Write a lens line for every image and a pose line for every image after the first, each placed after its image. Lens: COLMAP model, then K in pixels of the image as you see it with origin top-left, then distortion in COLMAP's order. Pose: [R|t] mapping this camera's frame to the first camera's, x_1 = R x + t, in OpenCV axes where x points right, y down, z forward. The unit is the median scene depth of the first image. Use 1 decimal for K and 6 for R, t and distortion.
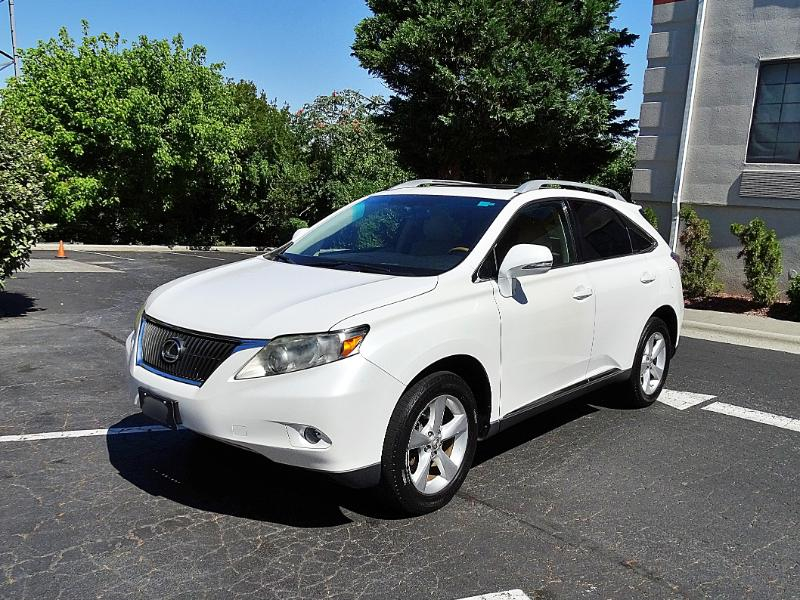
lens RADIAL K [[708.4, 0, 397.3], [0, 708.4, 314.6], [0, 0, 1]] dist [0.001103, 0.007253]
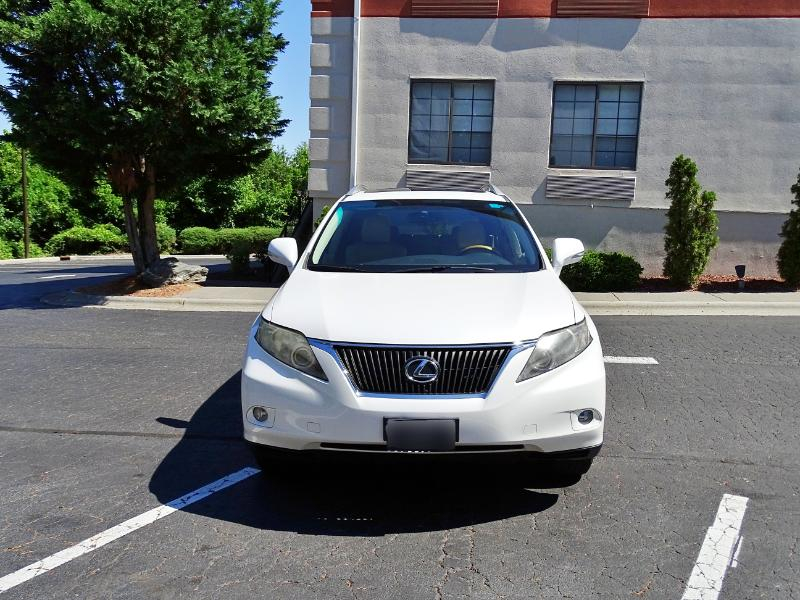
lens RADIAL K [[717.8, 0, 401.2], [0, 717.8, 304.5], [0, 0, 1]] dist [0.029641, 0.010343]
pose [[0.768351, -0.121722, 0.628347, -0.283543], [0.128018, 0.991138, 0.035458, -0.022603], [-0.627095, 0.053196, 0.777124, 0.080317]]
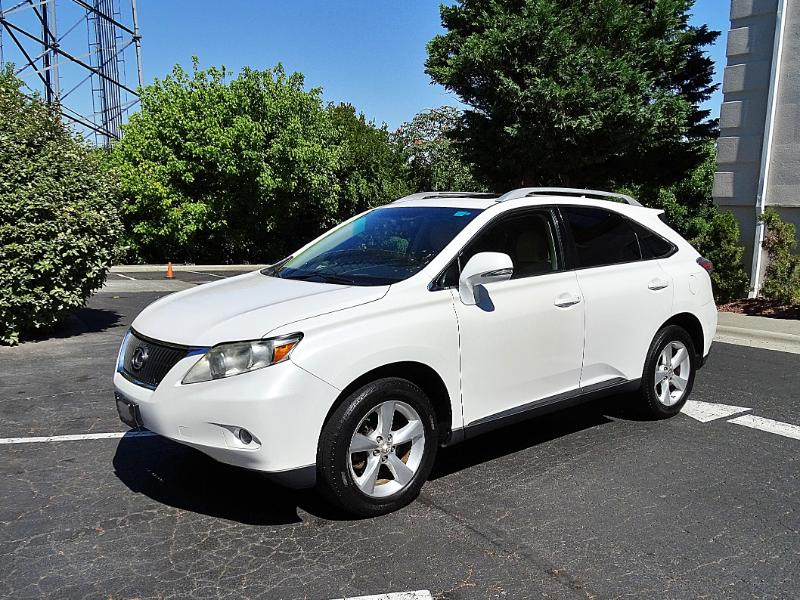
lens RADIAL K [[710.7, 0, 408.3], [0, 710.7, 319.1], [0, 0, 1]] dist [-0.004153, 0.013863]
pose [[0.987332, -0.011653, -0.158242, 0.079954], [0.009145, 0.999821, -0.016568, 0.003856], [0.158407, 0.014911, 0.987261, -0.004445]]
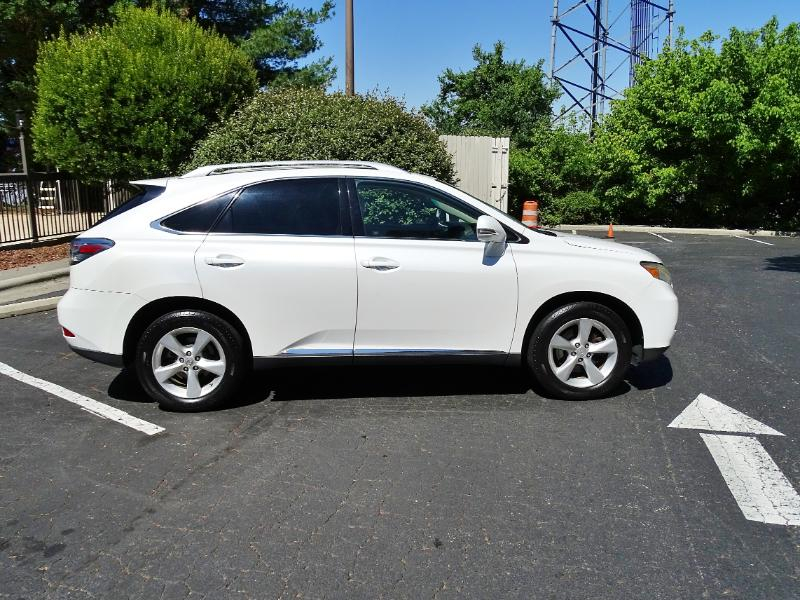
lens RADIAL K [[657.4, 0, 378.3], [0, 657.4, 278.0], [0, 0, 1]] dist [0.006910, 0.008425]
pose [[0.512795, 0.079559, -0.854817, 0.428701], [-0.102006, 0.994290, 0.031347, -0.012440], [0.852430, 0.071122, 0.517982, 0.158661]]
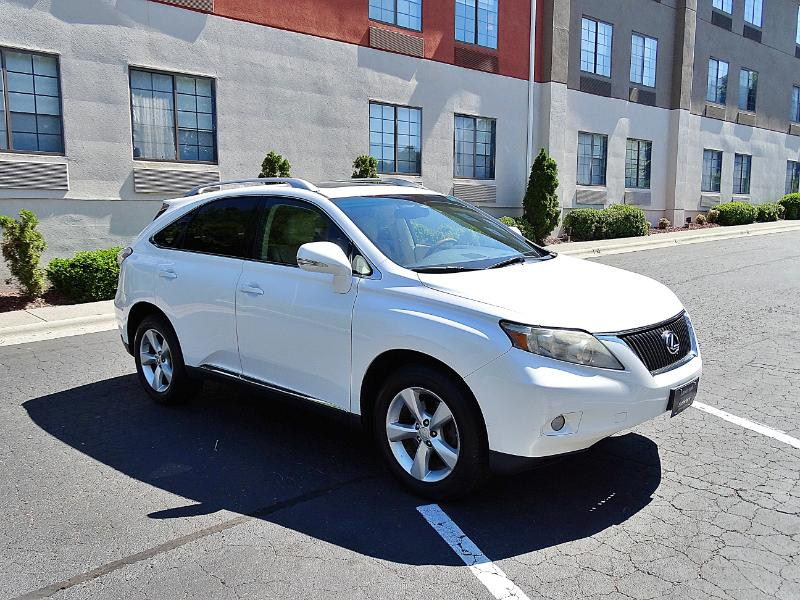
lens RADIAL K [[717.8, 0, 401.2], [0, 717.8, 304.5], [0, 0, 1]] dist [0.029641, 0.010343]
pose [[0.004234, -0.188356, 0.982092, -0.423088], [0.179231, 0.966340, 0.184562, -0.085989], [-0.983798, 0.175240, 0.037851, 0.411842]]
